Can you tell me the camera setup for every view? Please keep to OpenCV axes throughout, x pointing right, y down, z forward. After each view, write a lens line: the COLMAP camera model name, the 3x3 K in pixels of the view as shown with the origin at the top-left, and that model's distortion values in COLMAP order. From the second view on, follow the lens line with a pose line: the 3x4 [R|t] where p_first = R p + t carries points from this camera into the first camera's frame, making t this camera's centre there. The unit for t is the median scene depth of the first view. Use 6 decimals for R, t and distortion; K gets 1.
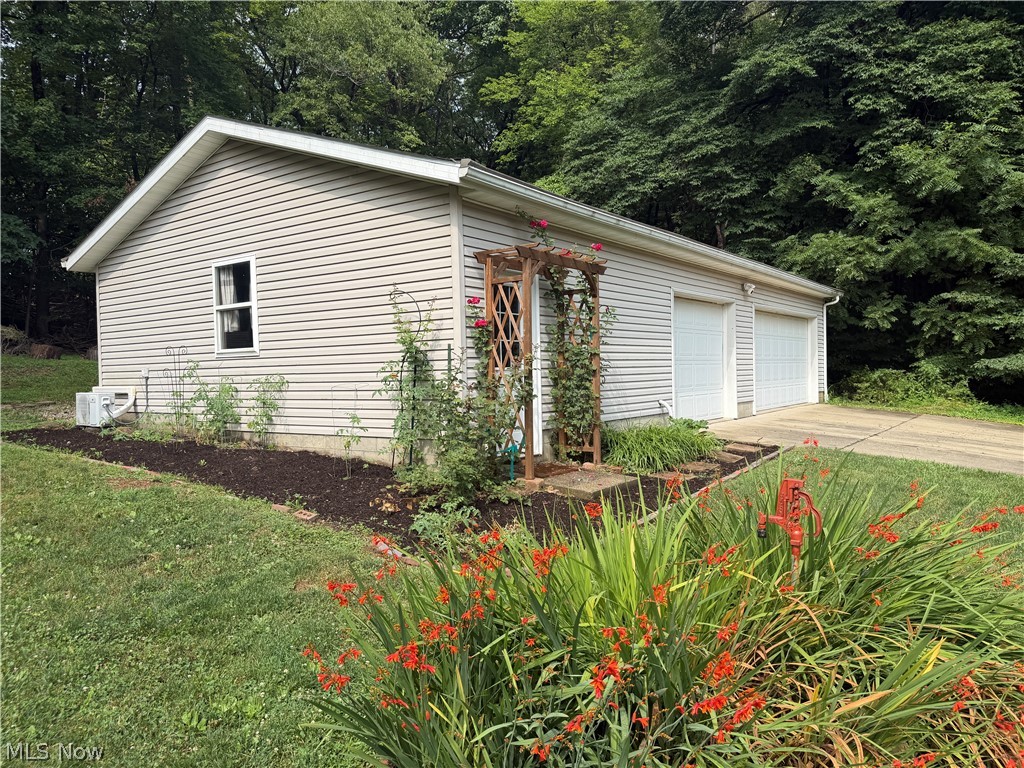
lens RADIAL K [[723.5, 0, 512.0], [0, 723.5, 384.0], [0, 0, 1]] dist [-0.000359, -0.021531]
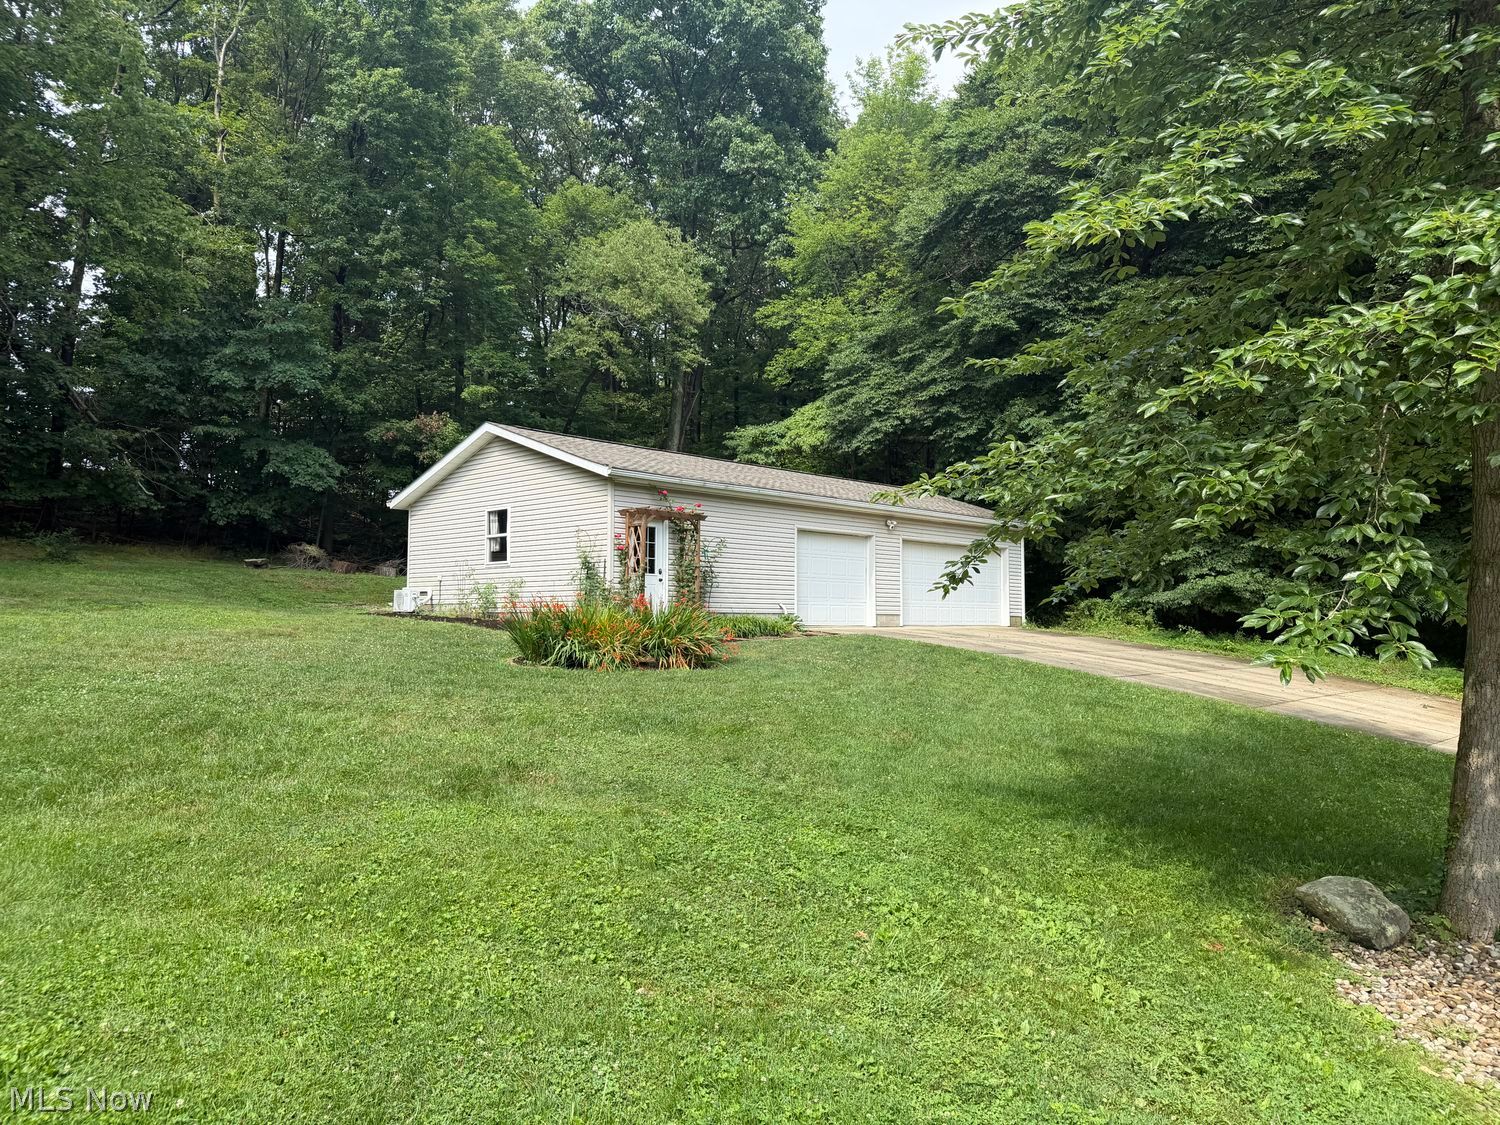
lens RADIAL K [[1059.7, 0, 750.0], [0, 1059.7, 562.5], [0, 0, 1]] dist [-0.000359, -0.021531]
pose [[0.988917, 0.017035, -0.147488, 0.386726], [-0.027866, 0.997038, -0.071683, 0.078707], [0.145830, 0.074998, 0.986463, -0.921468]]
